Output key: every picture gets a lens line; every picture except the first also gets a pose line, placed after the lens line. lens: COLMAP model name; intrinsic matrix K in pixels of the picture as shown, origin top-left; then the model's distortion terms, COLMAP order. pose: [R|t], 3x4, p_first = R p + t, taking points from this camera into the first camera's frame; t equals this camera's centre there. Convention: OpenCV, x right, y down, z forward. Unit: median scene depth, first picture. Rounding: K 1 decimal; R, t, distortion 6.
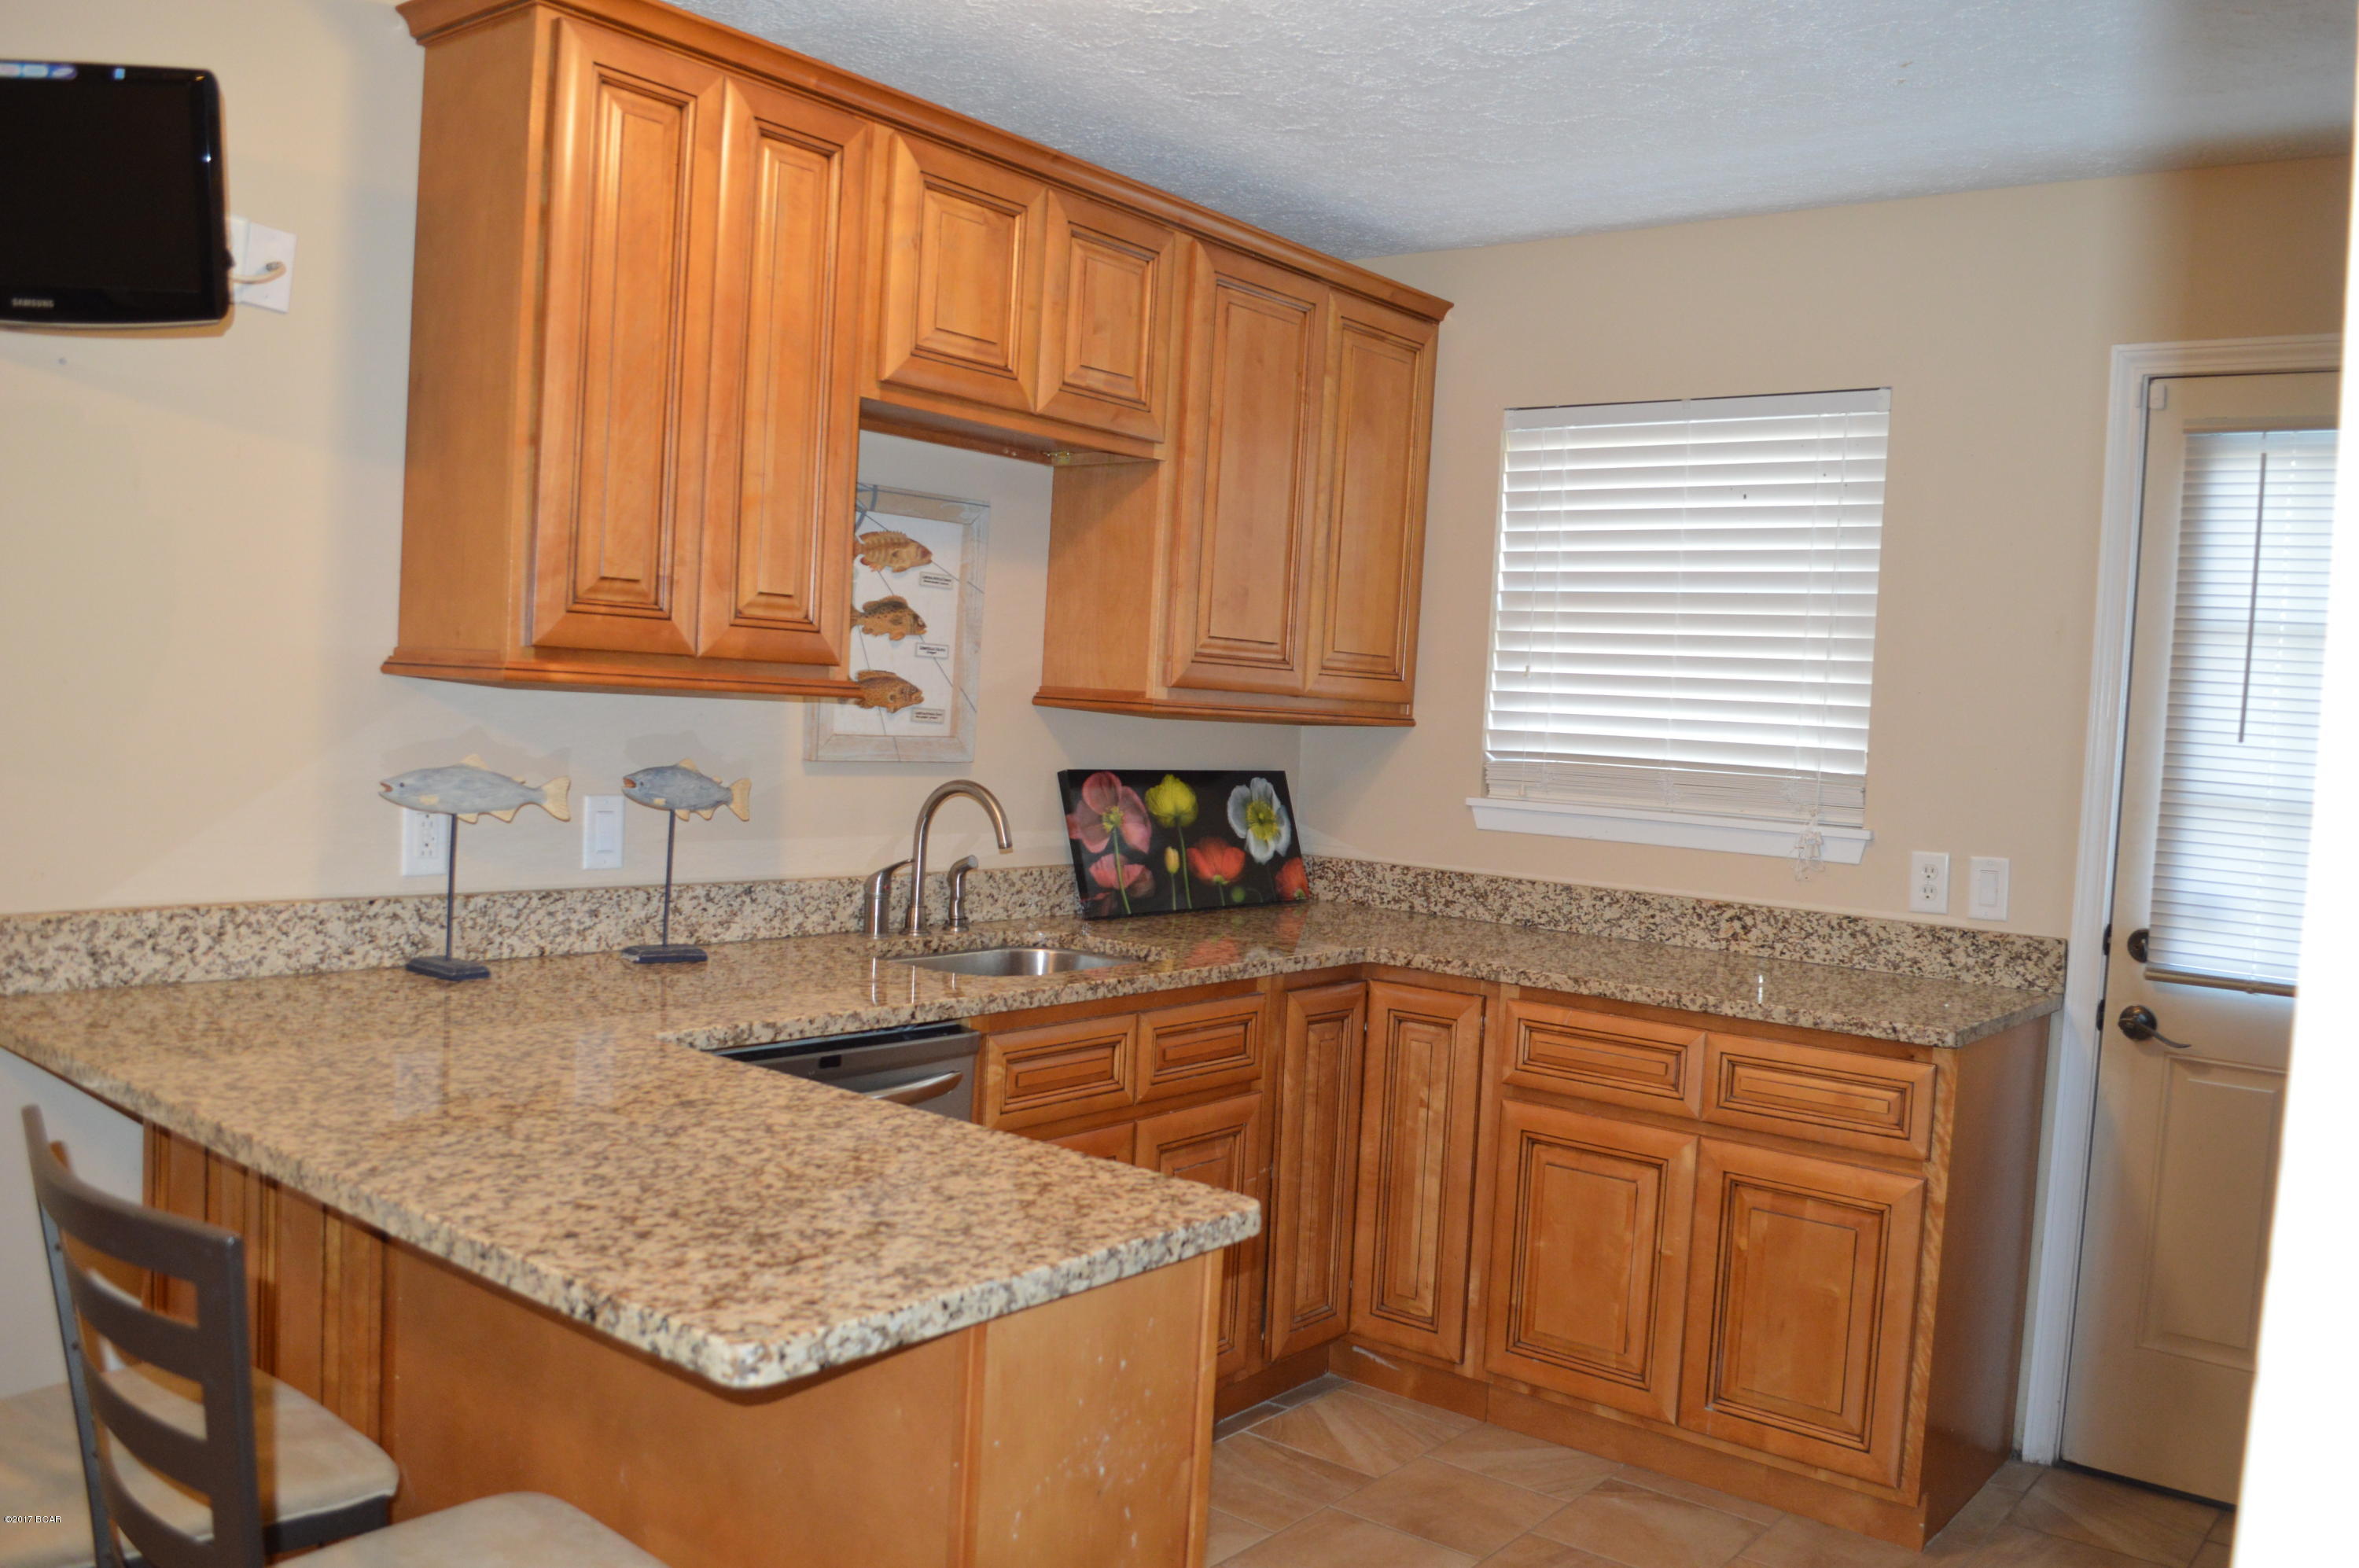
lens RADIAL K [[1884.7, 0, 1179.0], [0, 1884.7, 786.2], [0, 0, 1]] dist [-0.077764, 0.001796]
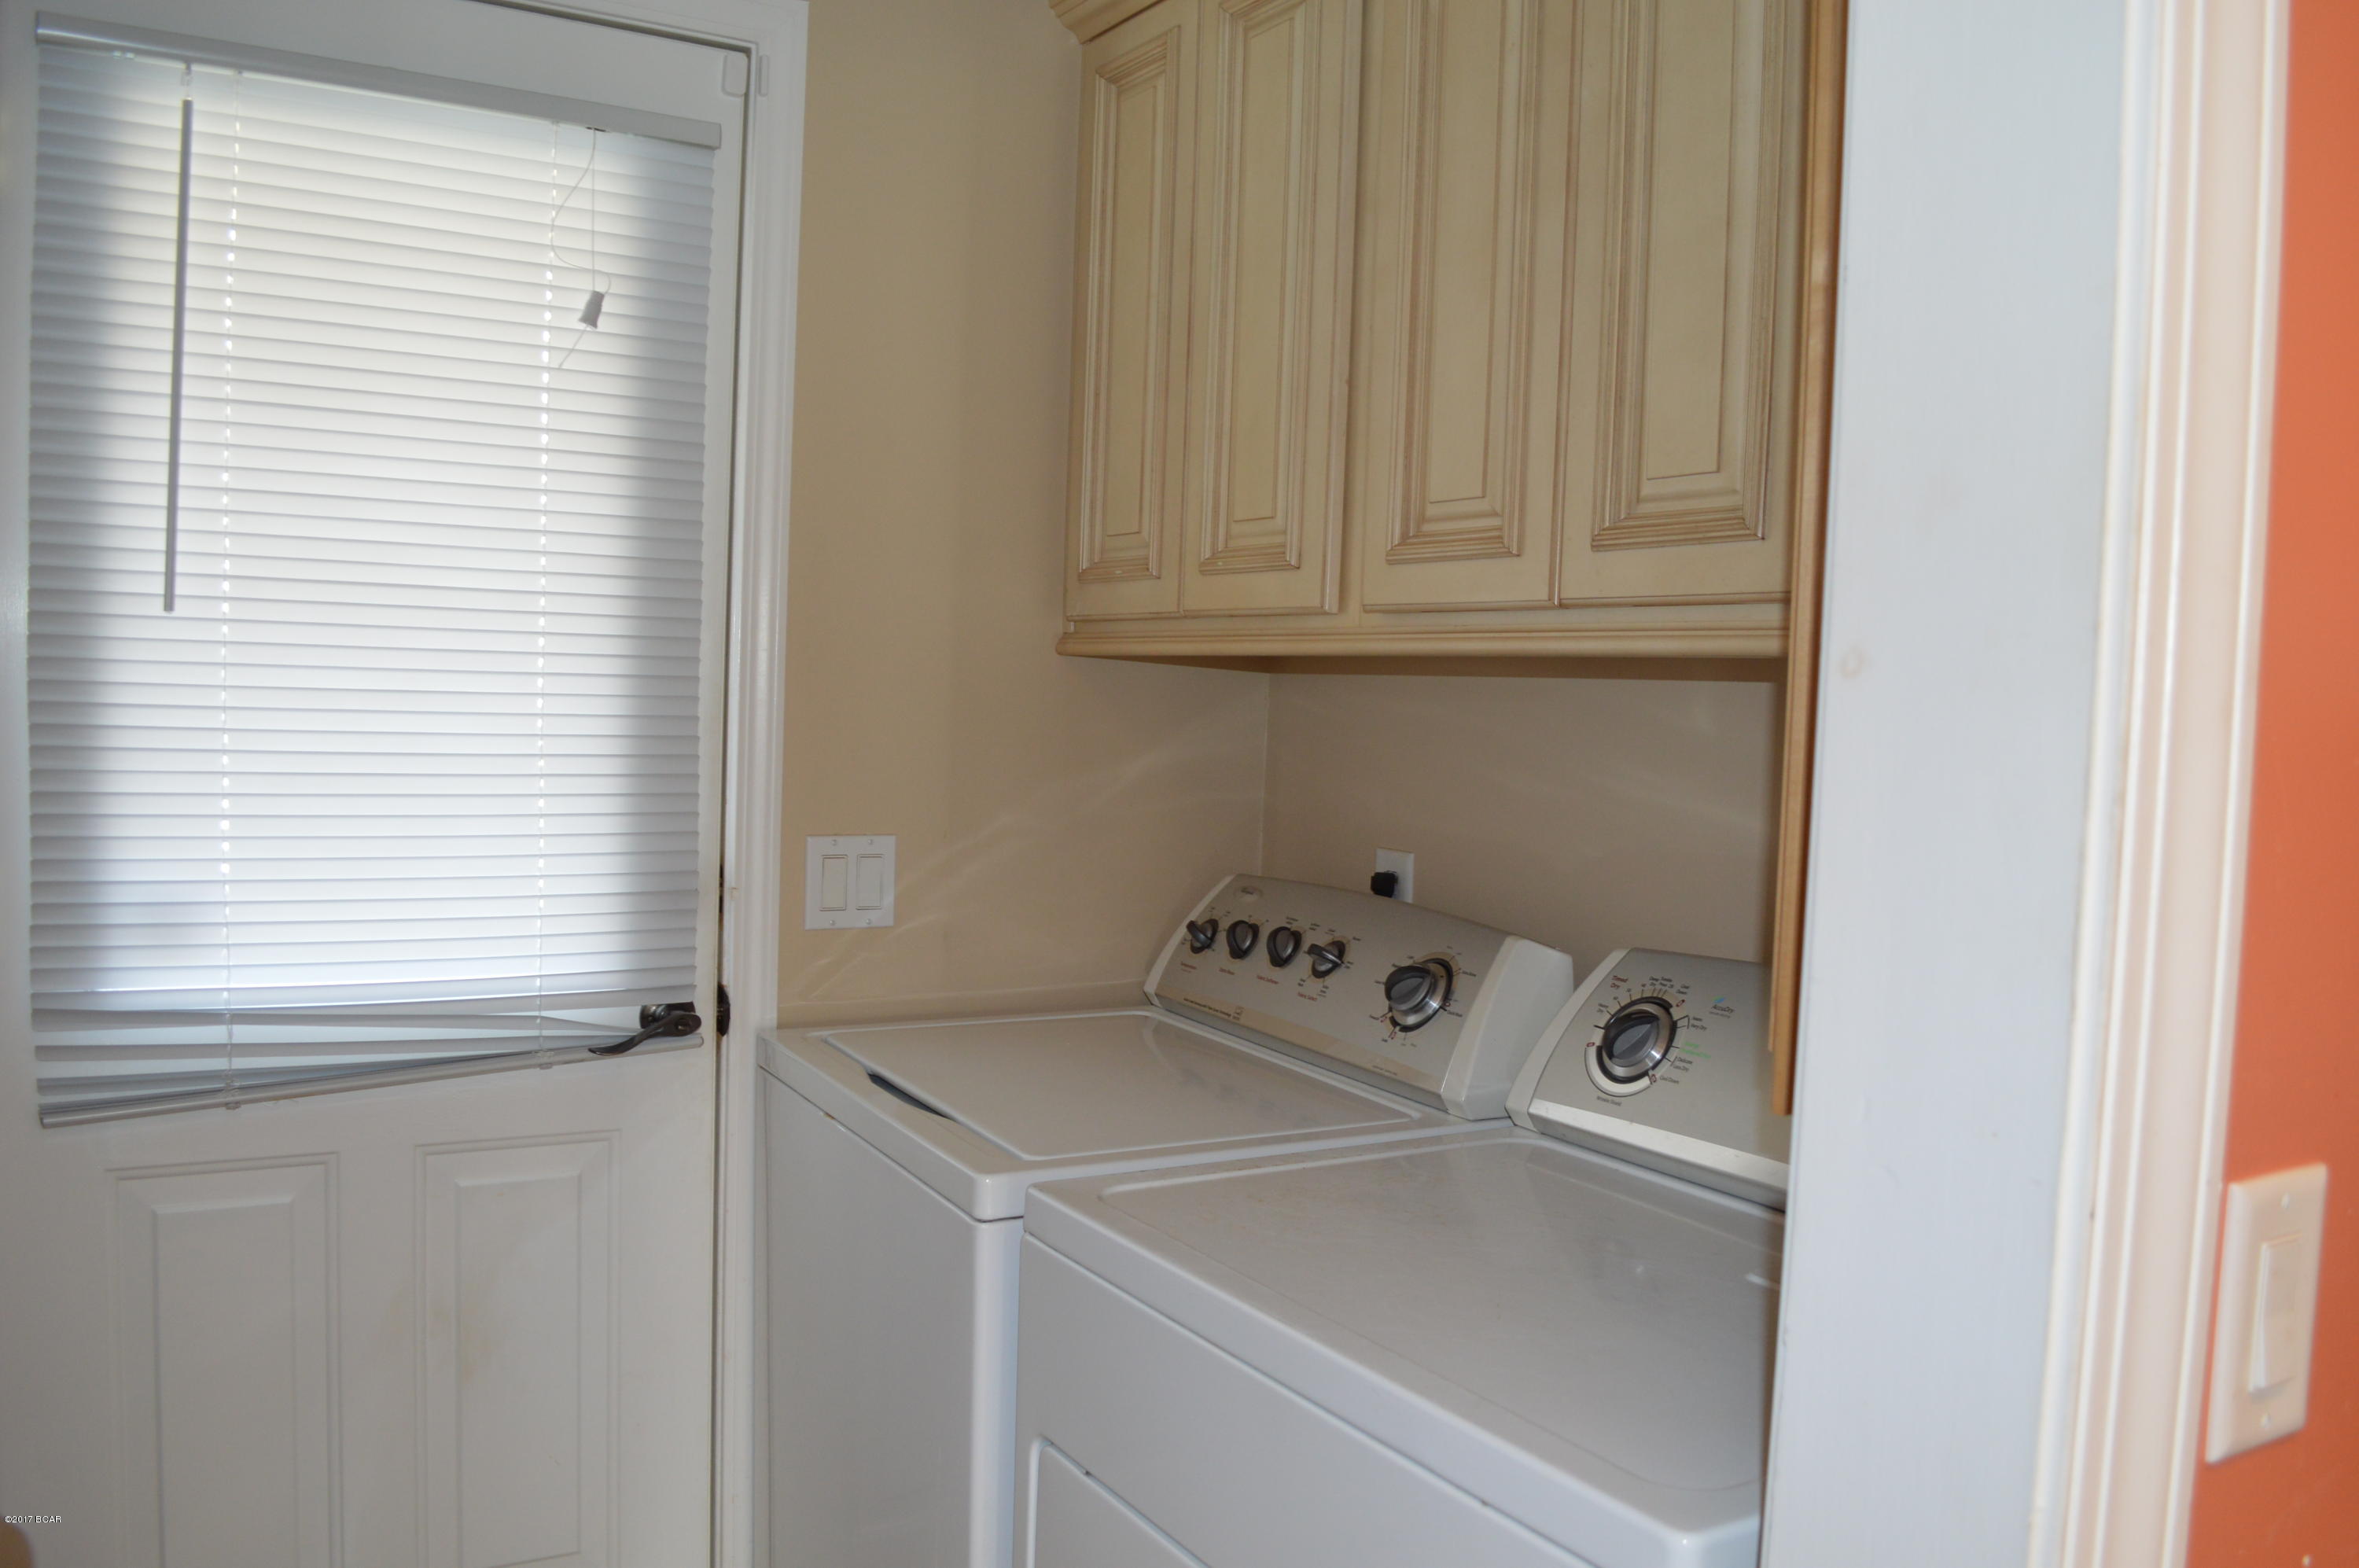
lens RADIAL K [[1884.7, 0, 1174.2], [0, 1884.7, 786.7], [0, 0, 1]] dist [-0.077764, 0.001796]
pose [[0.338523, -0.090986, 0.936549, 0.149700], [0.025094, 0.995833, 0.087675, -0.012342], [-0.940623, -0.006178, 0.339396, 0.519734]]
